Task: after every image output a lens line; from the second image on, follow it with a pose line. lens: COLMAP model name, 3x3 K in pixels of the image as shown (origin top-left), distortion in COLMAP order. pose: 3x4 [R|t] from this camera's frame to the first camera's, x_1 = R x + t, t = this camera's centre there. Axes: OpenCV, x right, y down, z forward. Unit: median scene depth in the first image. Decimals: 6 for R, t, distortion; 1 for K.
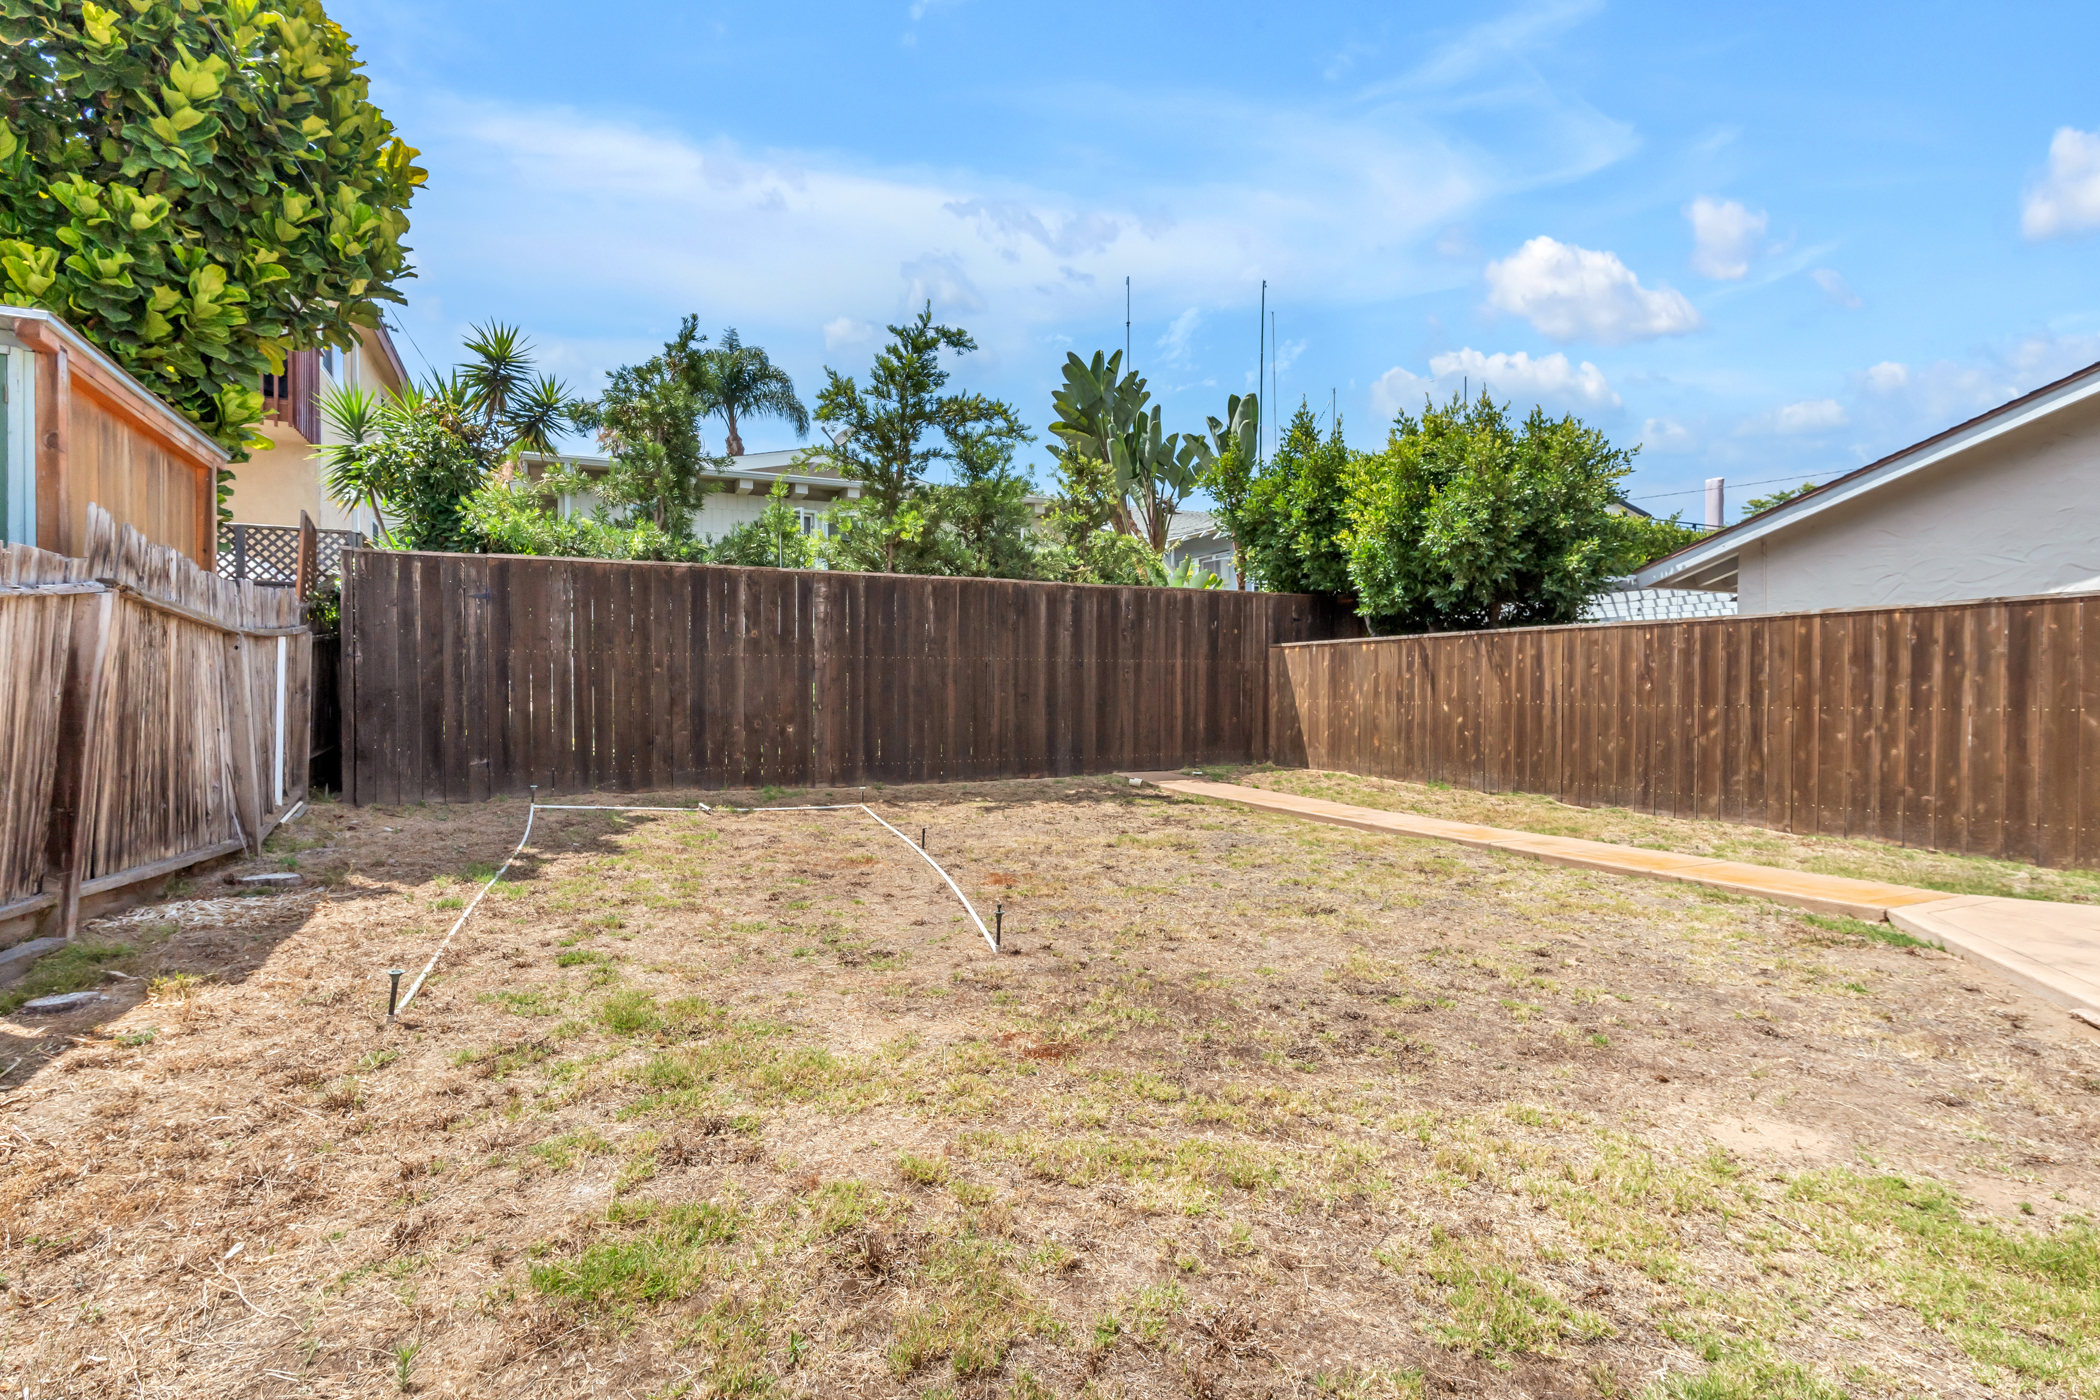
lens RADIAL K [[1028.5, 0, 1050.0], [0, 1028.5, 700.0], [0, 0, 1]] dist [0.000356, 0.000192]
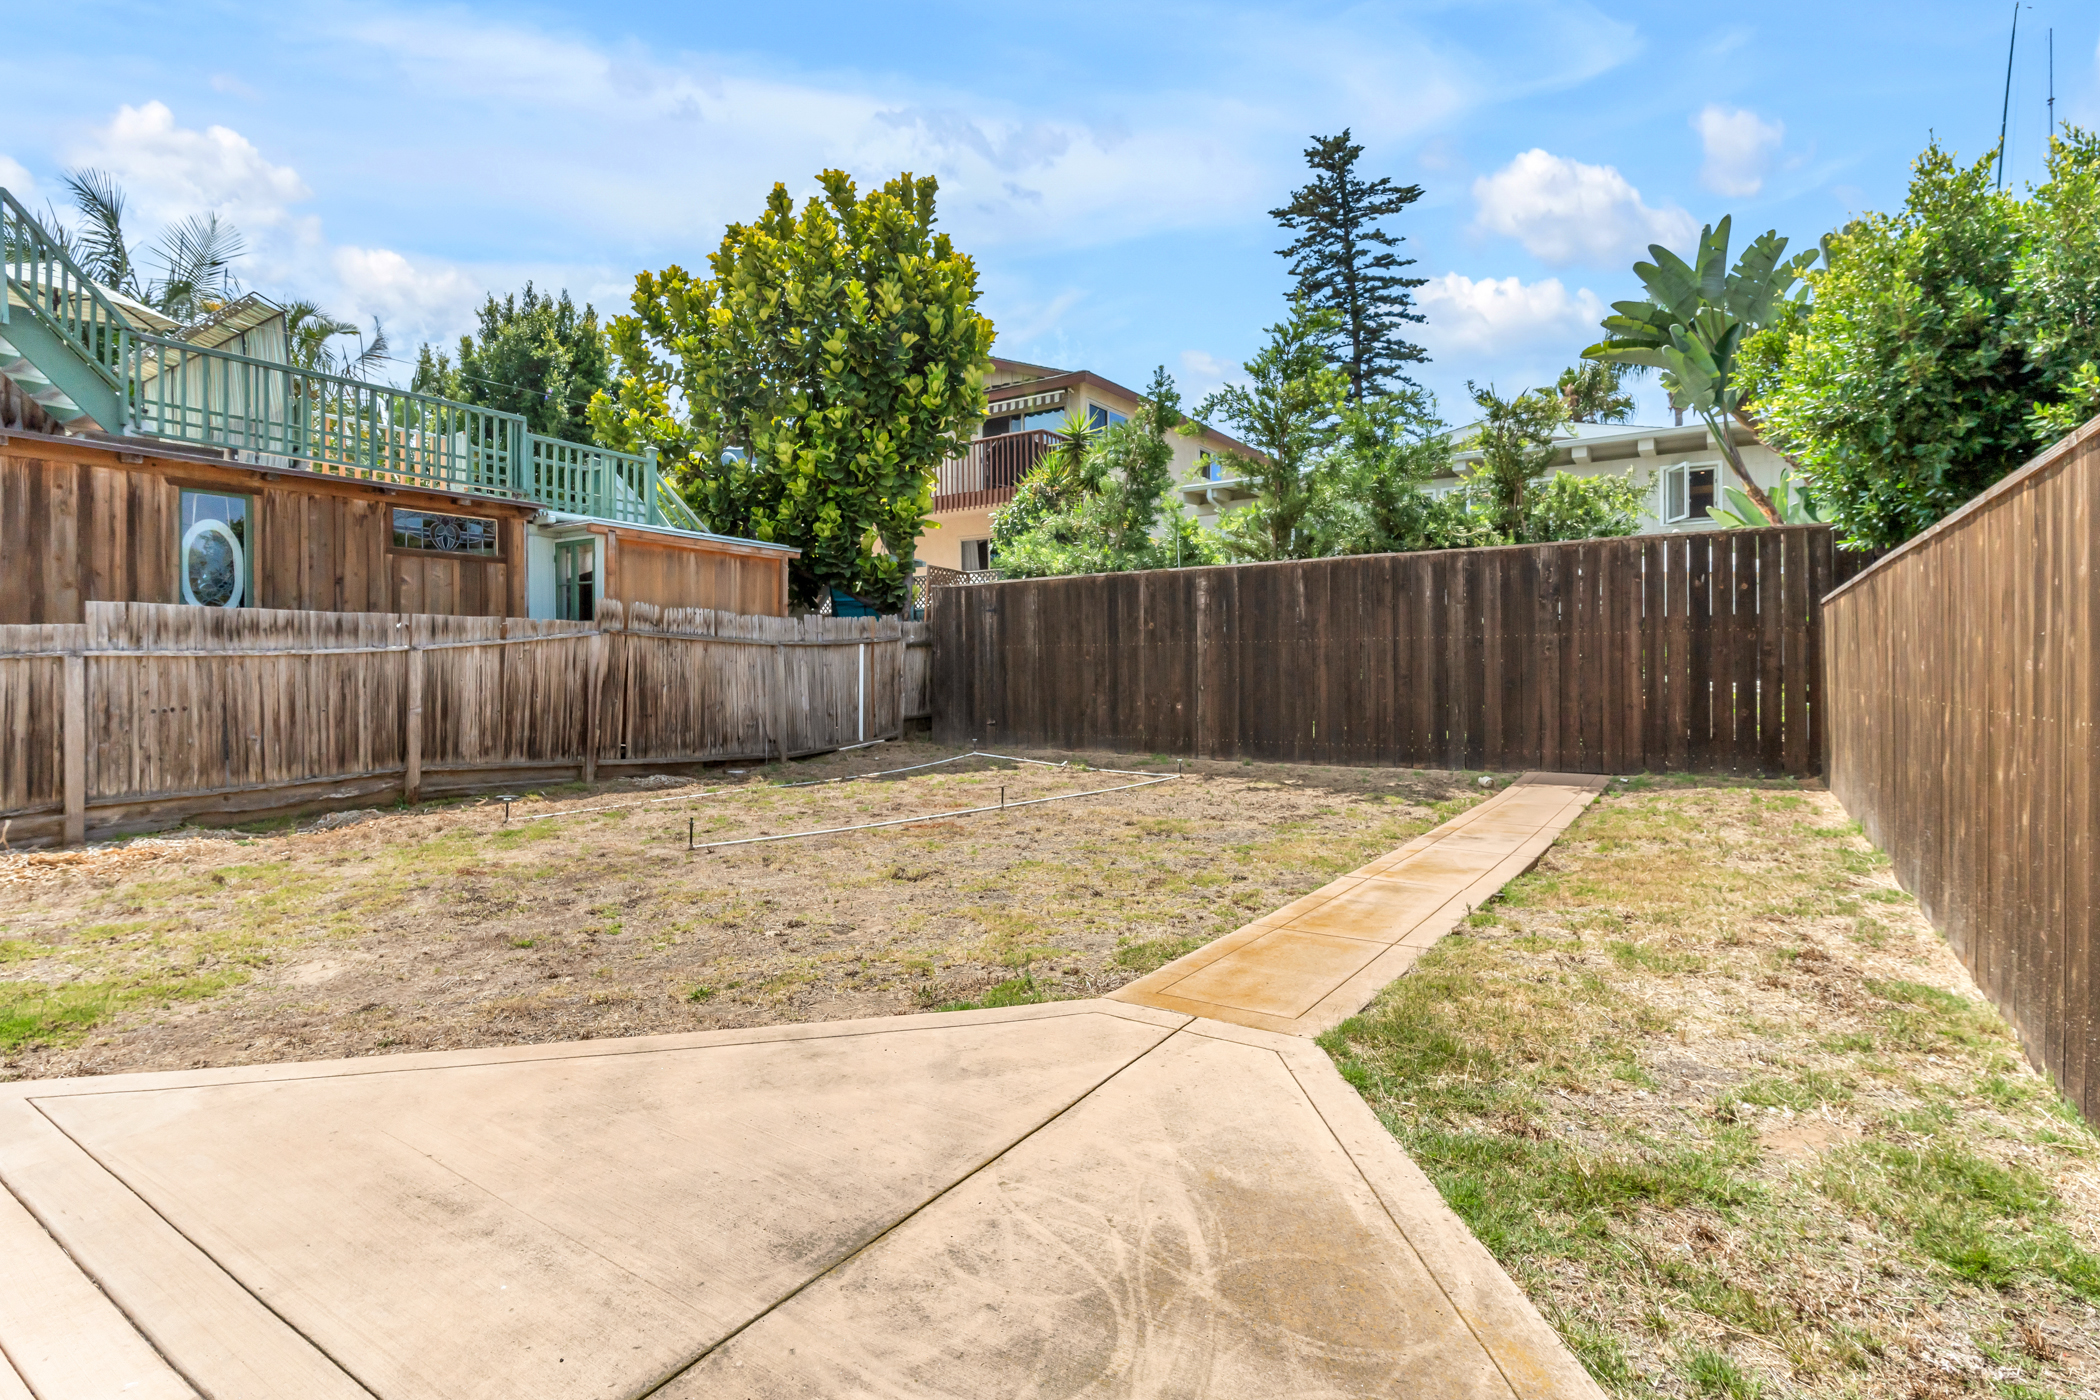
lens RADIAL K [[1028.5, 0, 1050.0], [0, 1028.5, 700.0], [0, 0, 1]] dist [0.000356, 0.000192]
pose [[0.494258, 0.020743, -0.869068, 0.659138], [-0.001945, 0.999739, 0.022756, -0.004882], [0.869313, -0.009557, 0.494170, 0.283179]]
